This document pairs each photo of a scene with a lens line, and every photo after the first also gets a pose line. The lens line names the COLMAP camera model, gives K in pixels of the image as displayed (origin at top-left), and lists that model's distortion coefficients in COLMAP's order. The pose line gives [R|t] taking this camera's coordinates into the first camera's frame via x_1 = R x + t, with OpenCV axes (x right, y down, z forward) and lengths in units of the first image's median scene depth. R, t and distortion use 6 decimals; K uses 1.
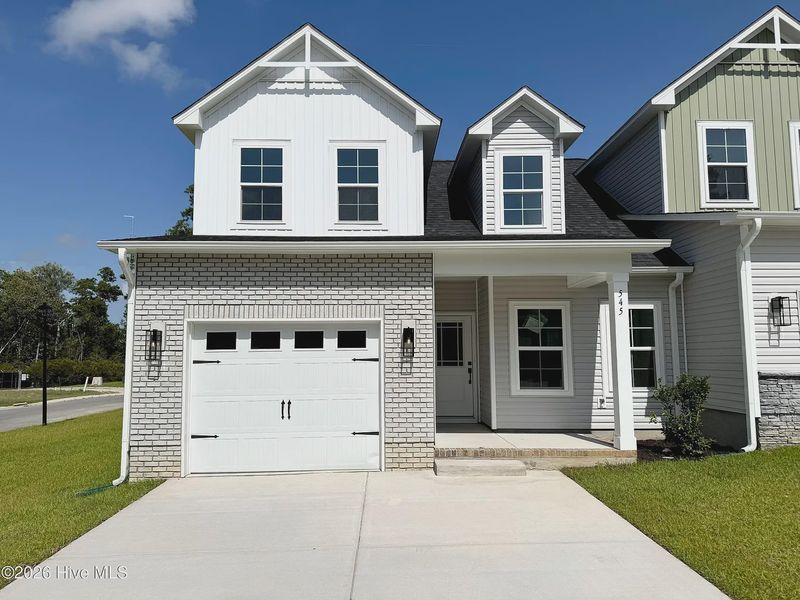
lens RADIAL K [[573.1, 0, 399.7], [0, 573.1, 310.9], [0, 0, 1]] dist [0.064748, -0.004774]
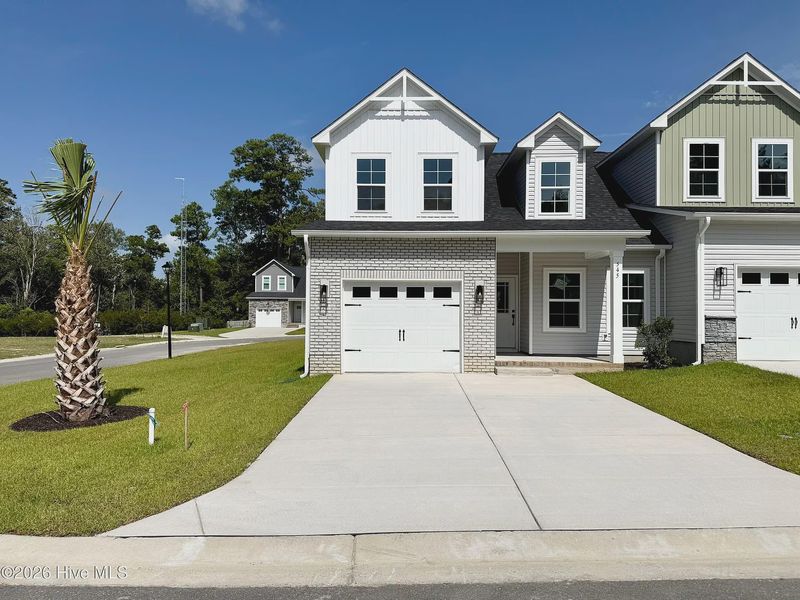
lens RADIAL K [[573.1, 0, 399.7], [0, 573.1, 310.9], [0, 0, 1]] dist [0.064748, -0.004774]
pose [[0.999032, 0.012151, -0.042274, -0.104994], [-0.009043, 0.997295, 0.072947, -0.010453], [0.043046, -0.072494, 0.996439, -0.452841]]
